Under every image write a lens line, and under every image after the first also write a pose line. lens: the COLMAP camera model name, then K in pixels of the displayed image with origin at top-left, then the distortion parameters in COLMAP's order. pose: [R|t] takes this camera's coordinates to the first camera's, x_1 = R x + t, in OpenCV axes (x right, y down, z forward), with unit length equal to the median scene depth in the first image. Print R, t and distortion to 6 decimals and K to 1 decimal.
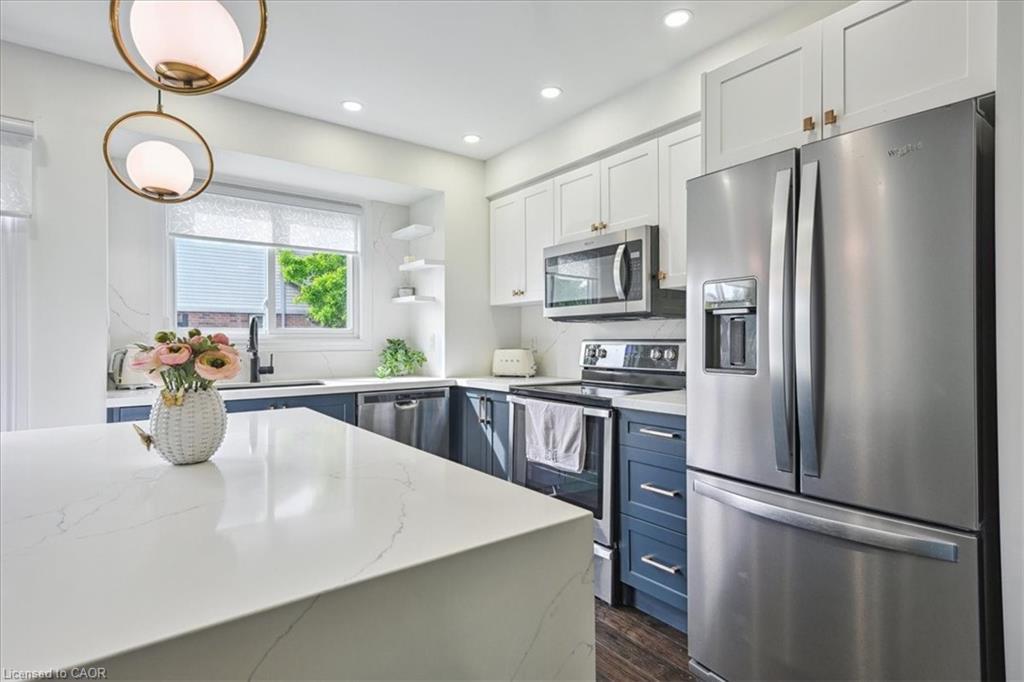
lens RADIAL K [[513.1, 0, 516.0], [0, 513.1, 338.1], [0, 0, 1]] dist [0.004354, 0.000397]
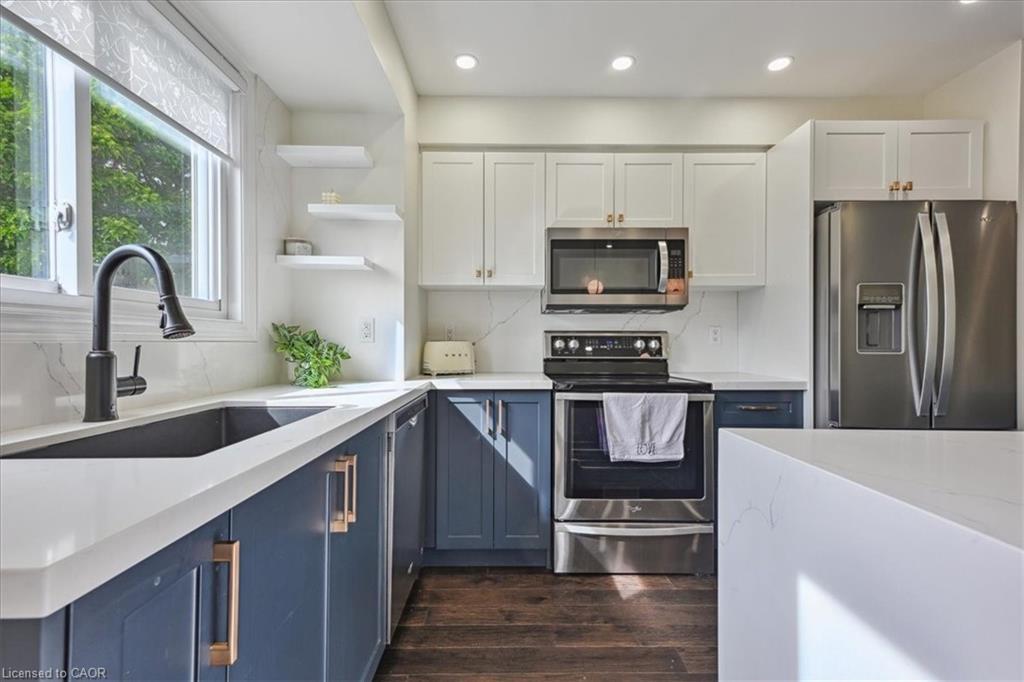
lens RADIAL K [[449.1, 0, 513.8], [0, 449.1, 344.7], [0, 0, 1]] dist [0.013243, 0.000029]
pose [[0.595652, 0.001652, 0.803241, -0.605339], [-0.007650, 0.999964, 0.003616, 0.027509], [-0.803206, -0.008299, 0.595643, 0.566370]]
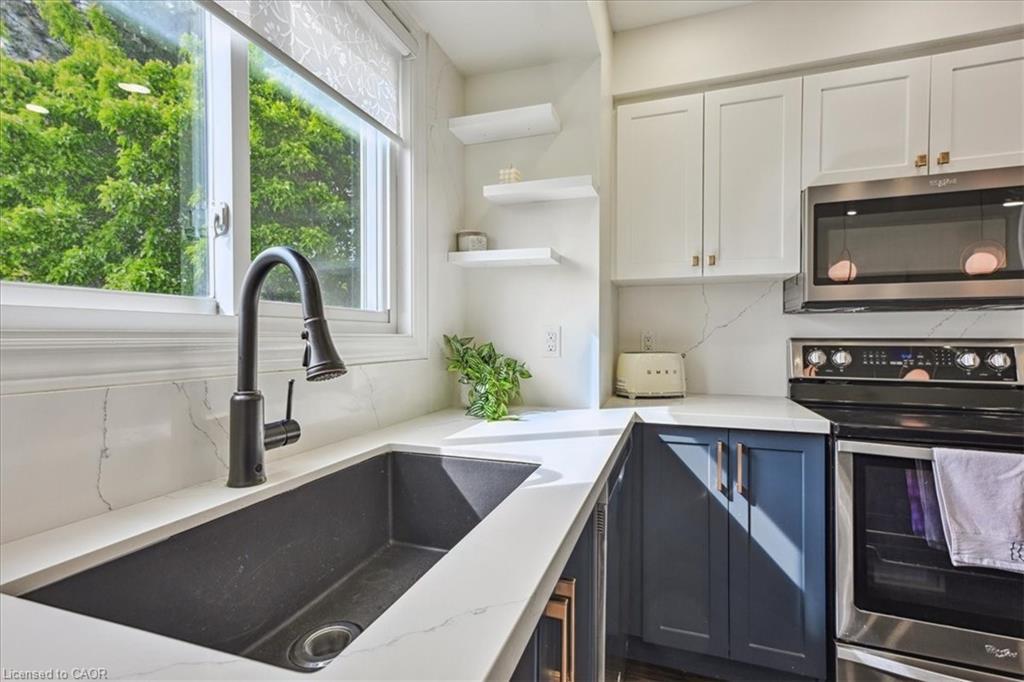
lens RADIAL K [[478.9, 0, 512.0], [0, 478.9, 341.0], [0, 0, 1]] dist [0.018282, 0.000229]
pose [[0.831635, 0.001340, 0.555321, -0.542903], [-0.007412, 0.999935, 0.008688, 0.004013], [-0.555273, -0.011342, 0.831591, 0.707752]]
